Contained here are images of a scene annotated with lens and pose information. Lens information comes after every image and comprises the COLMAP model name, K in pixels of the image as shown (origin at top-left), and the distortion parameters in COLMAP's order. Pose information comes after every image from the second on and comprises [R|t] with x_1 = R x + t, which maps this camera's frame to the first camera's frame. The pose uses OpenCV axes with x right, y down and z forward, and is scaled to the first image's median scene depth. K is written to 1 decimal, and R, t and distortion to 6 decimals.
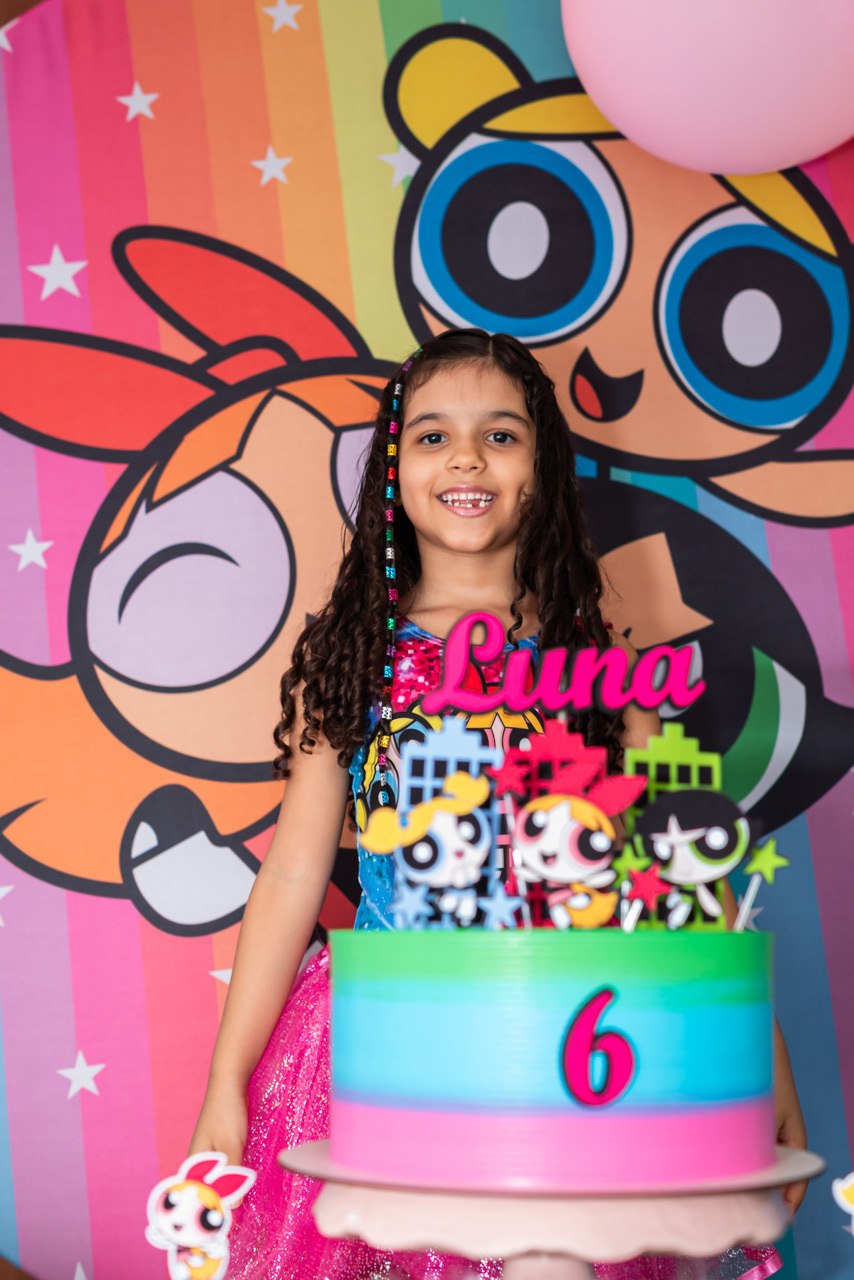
lens RADIAL K [[1963.0, 0, 460.8], [0, 1963.0, 577.0], [0, 0, 1]] dist [0.018001, 0.091549]
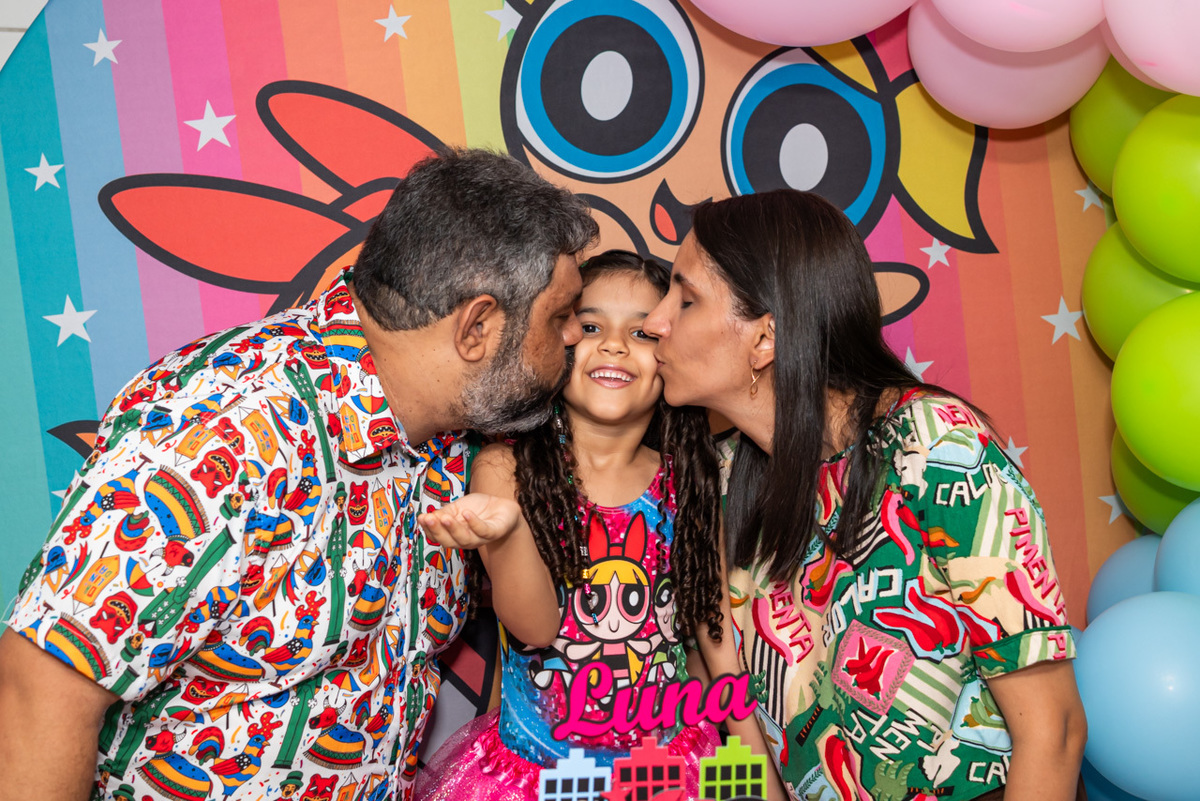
lens RADIAL K [[1878.1, 0, 652.3], [0, 1878.1, 356.1], [0, 0, 1]] dist [-0.021270, 0.134405]
pose [[0.997555, -0.005839, 0.069638, -0.023313], [-0.011011, 0.970922, 0.239144, -0.293782], [-0.069010, -0.239326, 0.968484, -0.123420]]
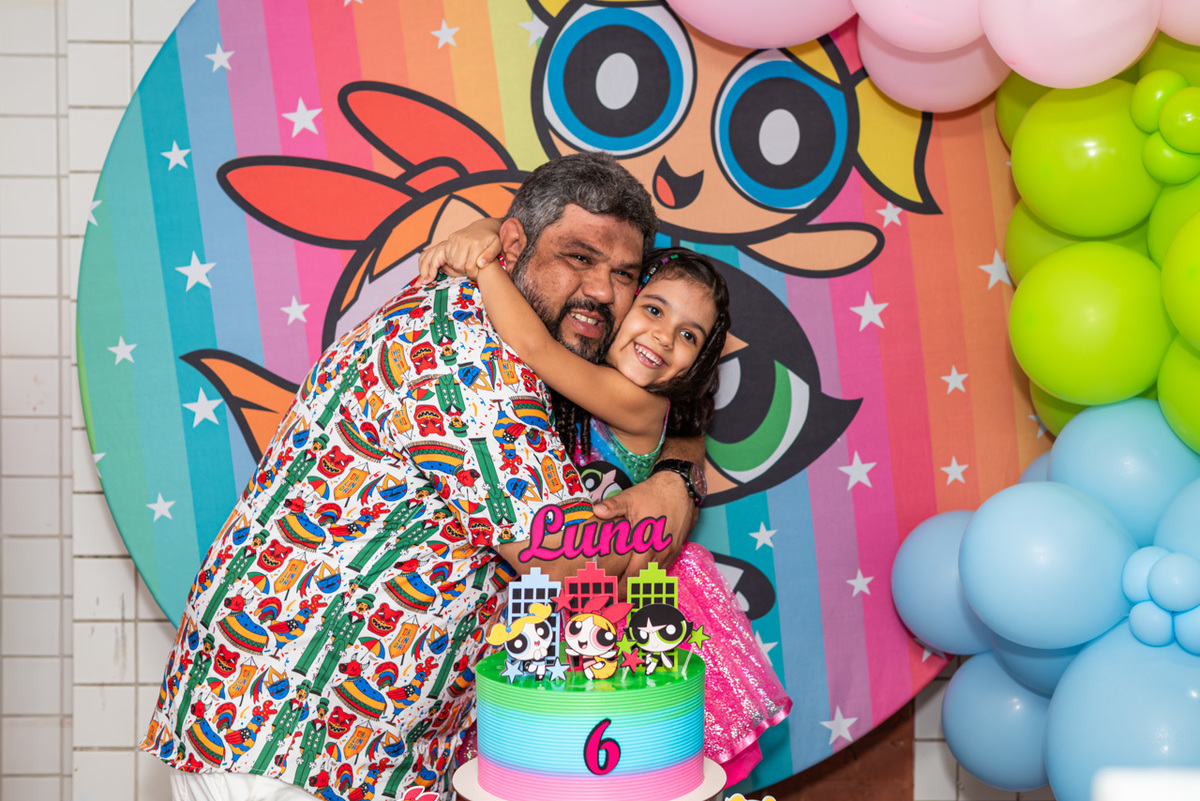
lens RADIAL K [[1923.1, 0, 644.7], [0, 1923.1, 350.6], [0, 0, 1]] dist [-0.051621, 0.258220]
pose [[0.999694, -0.006743, -0.023813, 0.085490], [0.012390, 0.969272, 0.245679, -0.339803], [0.021424, -0.245899, 0.969059, -0.437560]]
